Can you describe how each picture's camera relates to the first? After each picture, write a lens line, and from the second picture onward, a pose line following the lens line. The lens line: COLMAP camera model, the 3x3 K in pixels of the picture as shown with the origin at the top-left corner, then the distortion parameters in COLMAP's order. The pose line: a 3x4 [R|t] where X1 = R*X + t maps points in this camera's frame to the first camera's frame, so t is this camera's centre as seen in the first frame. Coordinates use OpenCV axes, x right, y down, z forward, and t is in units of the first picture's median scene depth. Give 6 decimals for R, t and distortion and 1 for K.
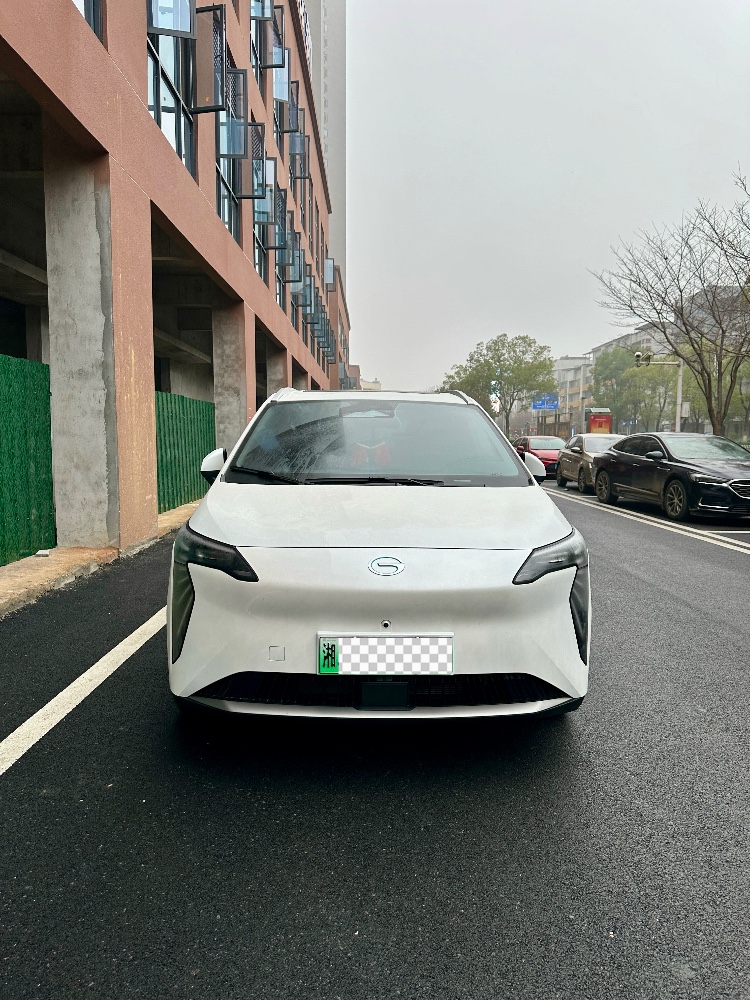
lens RADIAL K [[721.4, 0, 375.0], [0, 721.4, 500.0], [0, 0, 1]] dist [-0.002916, -0.002595]
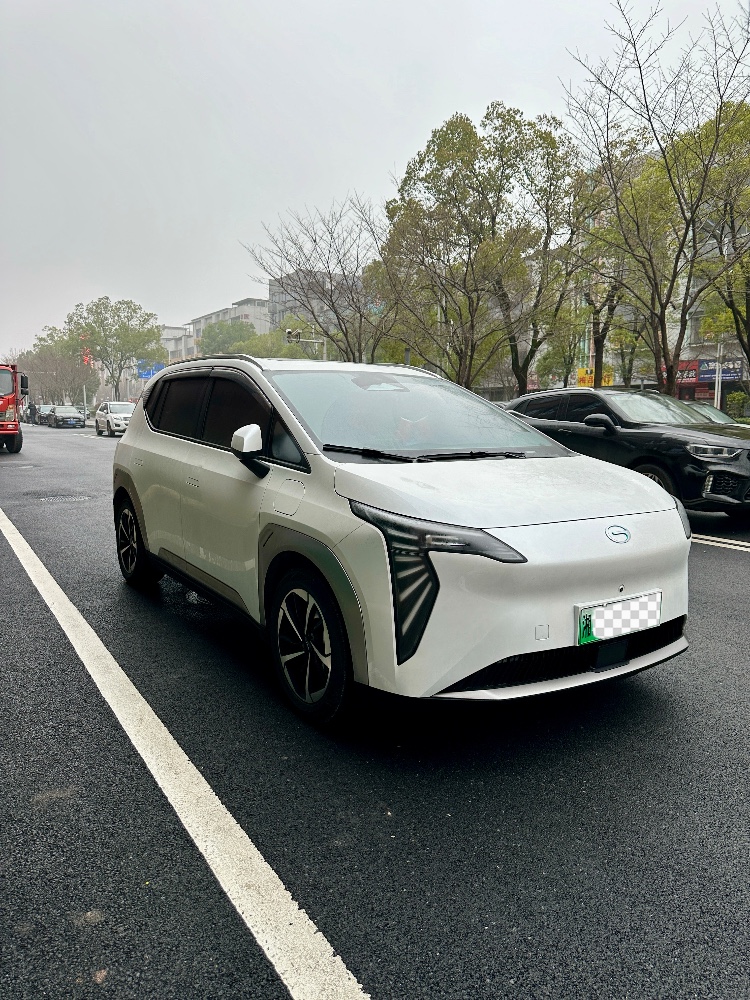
lens RADIAL K [[714.5, 0, 375.5], [0, 714.5, 487.9], [0, 0, 1]] dist [0.157874, -0.289188]
pose [[0.852091, -0.049649, 0.521033, -0.228854], [0.037829, 0.998729, 0.033304, -0.006972], [-0.522024, -0.008668, 0.852887, 0.075757]]
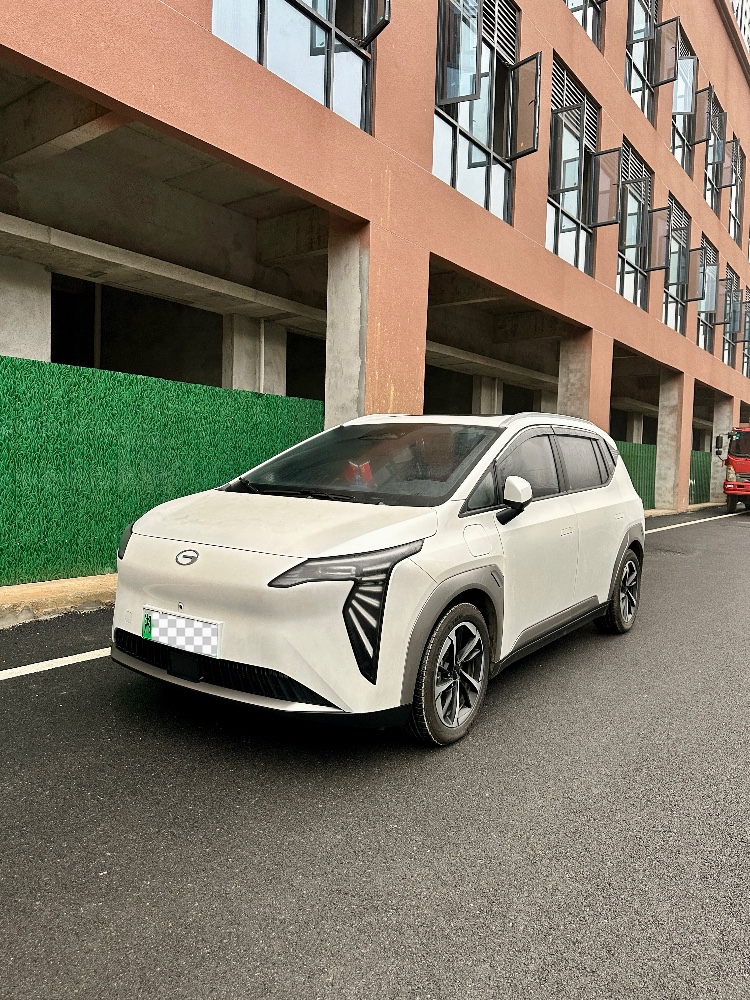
lens RADIAL K [[721.4, 0, 375.0], [0, 721.4, 500.0], [0, 0, 1]] dist [-0.002916, -0.002595]
pose [[0.792837, 0.037794, -0.608260, 0.272103], [-0.063881, 0.997731, -0.021273, -0.000176], [0.606076, 0.055722, 0.793453, 0.062009]]
